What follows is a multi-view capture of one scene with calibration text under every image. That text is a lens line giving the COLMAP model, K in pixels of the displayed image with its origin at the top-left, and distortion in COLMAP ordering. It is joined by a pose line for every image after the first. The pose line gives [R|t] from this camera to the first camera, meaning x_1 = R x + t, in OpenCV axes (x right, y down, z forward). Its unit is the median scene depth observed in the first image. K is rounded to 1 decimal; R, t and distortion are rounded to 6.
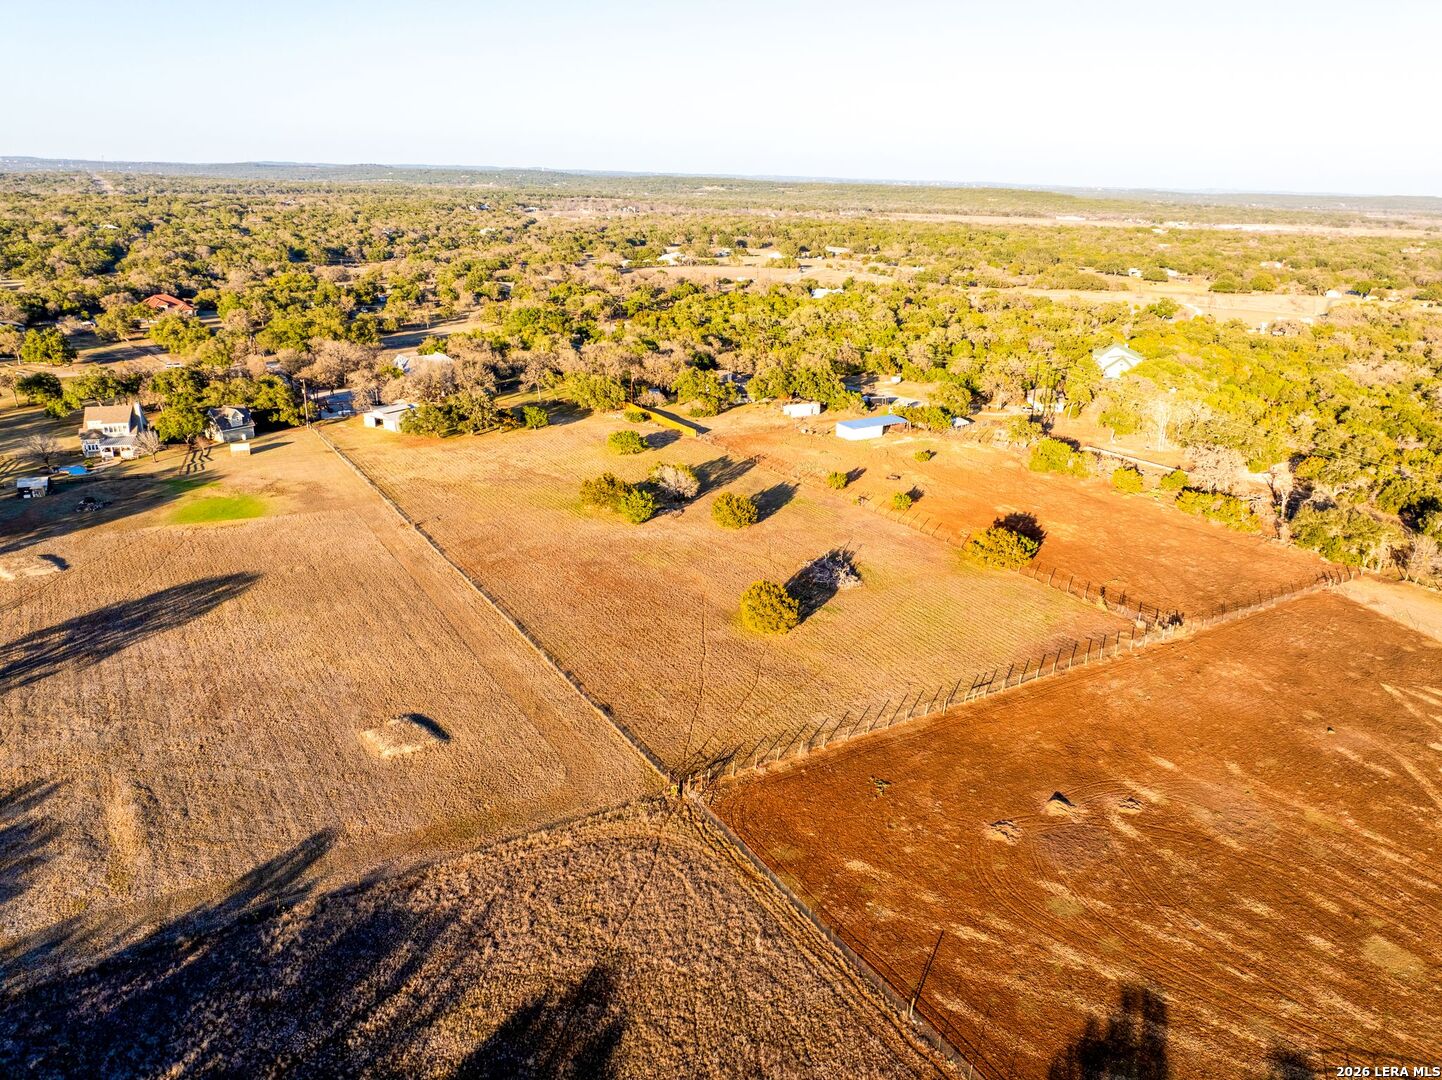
lens RADIAL K [[1015.0, 0, 718.5], [0, 1015.0, 531.6], [0, 0, 1]] dist [-0.032301, -0.008317]
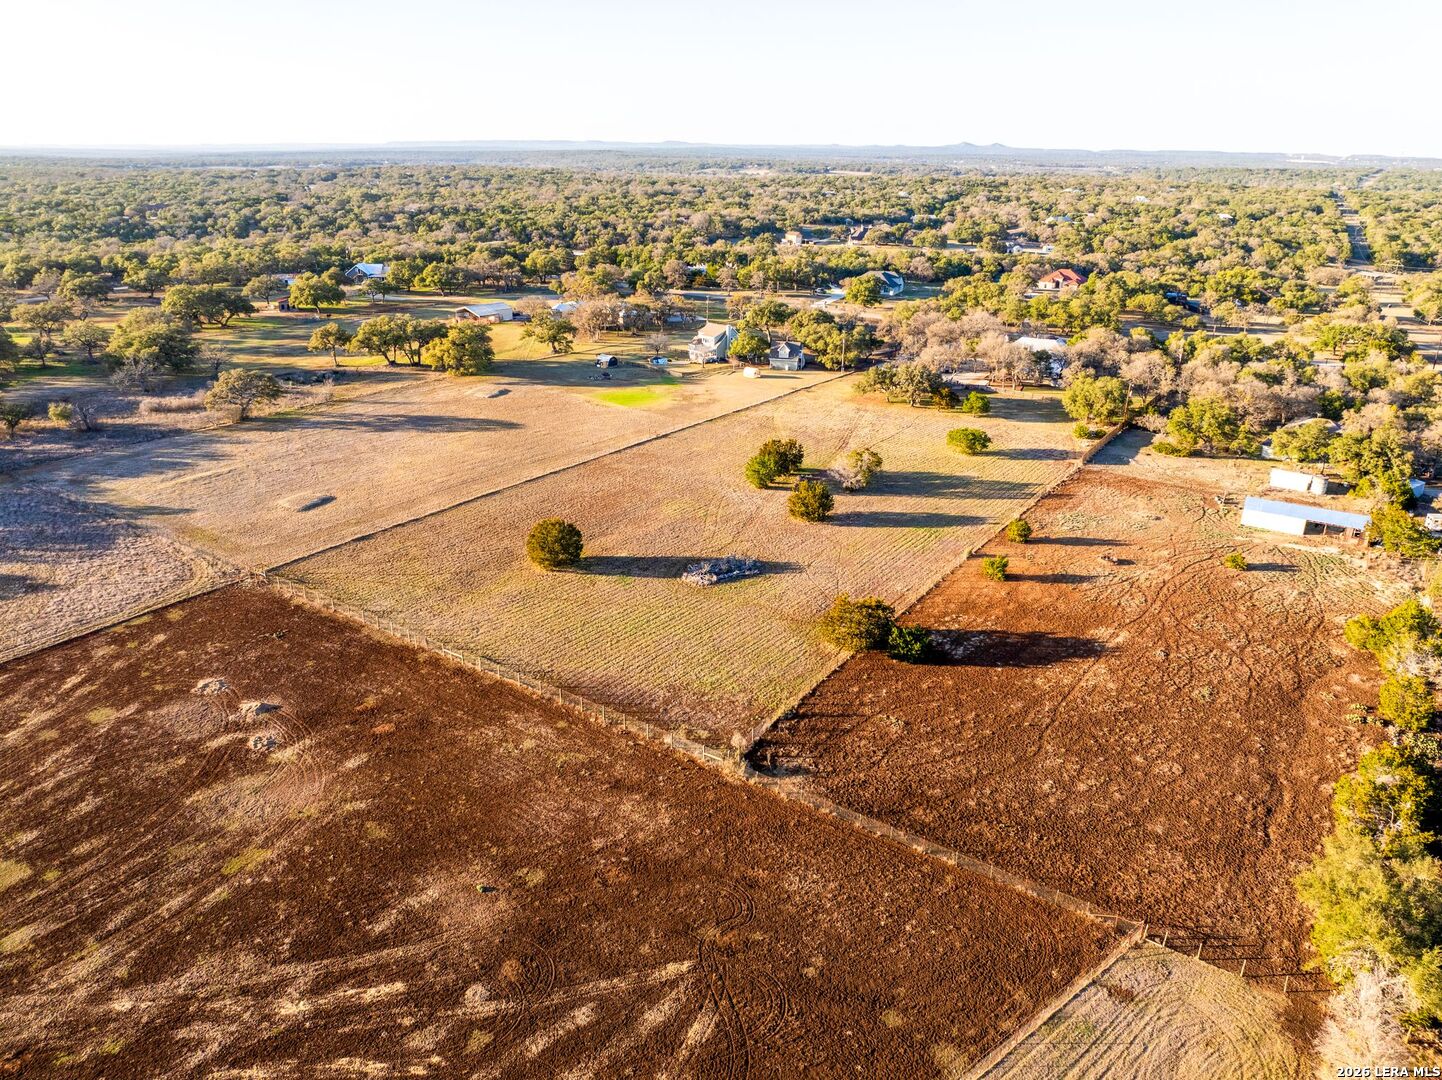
lens RADIAL K [[1015.0, 0, 718.5], [0, 1015.0, 531.6], [0, 0, 1]] dist [-0.032301, -0.008317]
pose [[0.413489, 0.303279, -0.858516, 1.175656], [-0.301525, 0.935302, 0.185180, -0.212996], [0.859133, 0.182294, 0.478183, 0.726644]]
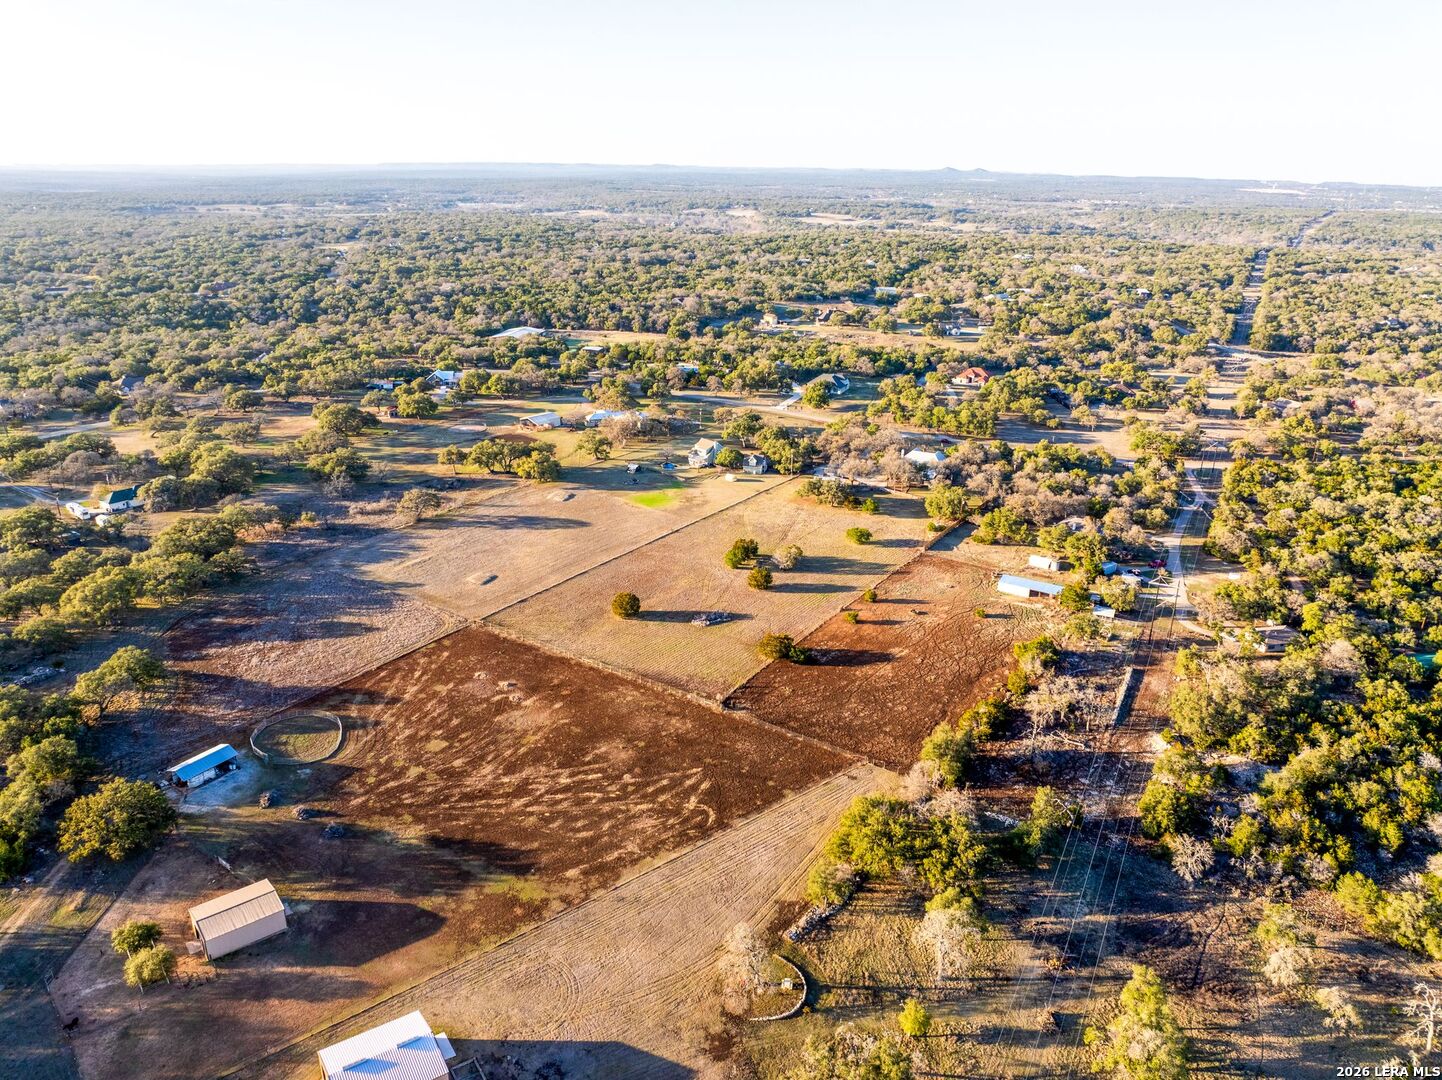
lens RADIAL K [[1015.0, 0, 718.5], [0, 1015.0, 531.6], [0, 0, 1]] dist [-0.032301, -0.008317]
pose [[0.423788, 0.288250, -0.858671, 2.132270], [-0.302748, 0.938564, 0.165651, -0.534008], [0.853667, 0.189760, 0.485020, 0.144436]]
